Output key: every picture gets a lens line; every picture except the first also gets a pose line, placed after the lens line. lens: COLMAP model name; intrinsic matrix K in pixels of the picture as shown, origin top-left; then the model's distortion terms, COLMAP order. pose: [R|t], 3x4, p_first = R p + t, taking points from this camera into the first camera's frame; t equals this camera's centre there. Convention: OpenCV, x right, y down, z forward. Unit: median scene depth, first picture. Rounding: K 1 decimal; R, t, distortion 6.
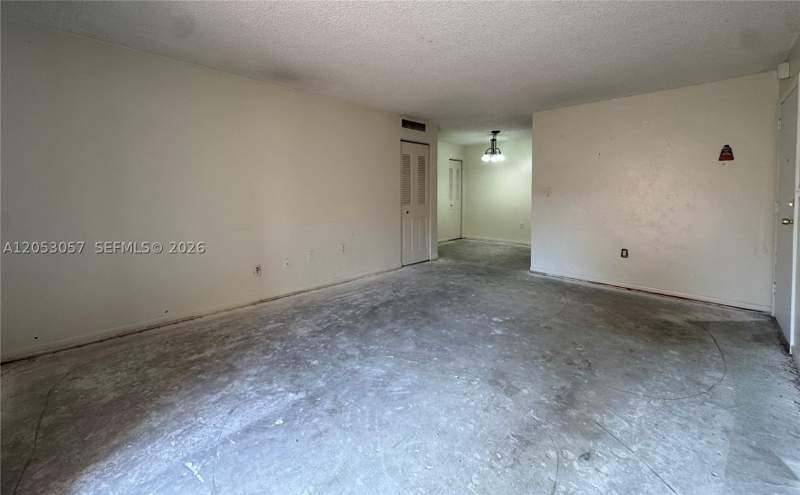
lens RADIAL K [[329.5, 0, 400.9], [0, 329.5, 249.0], [0, 0, 1]] dist [-0.000657, -0.000012]
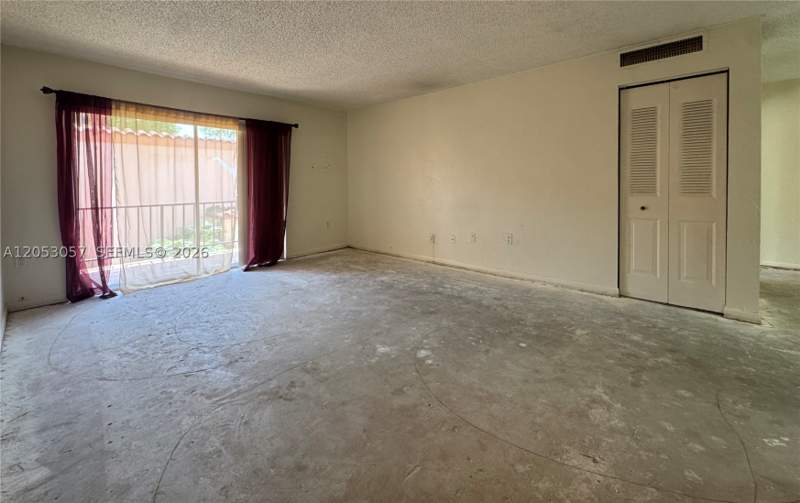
lens RADIAL K [[326.9, 0, 400.3], [0, 326.9, 249.1], [0, 0, 1]] dist [-0.002171, -0.000218]
pose [[0.015237, 0.190531, -0.981563, 0.654271], [-0.157111, 0.969939, 0.185836, -0.089372], [0.987463, 0.151383, 0.044713, 0.614220]]
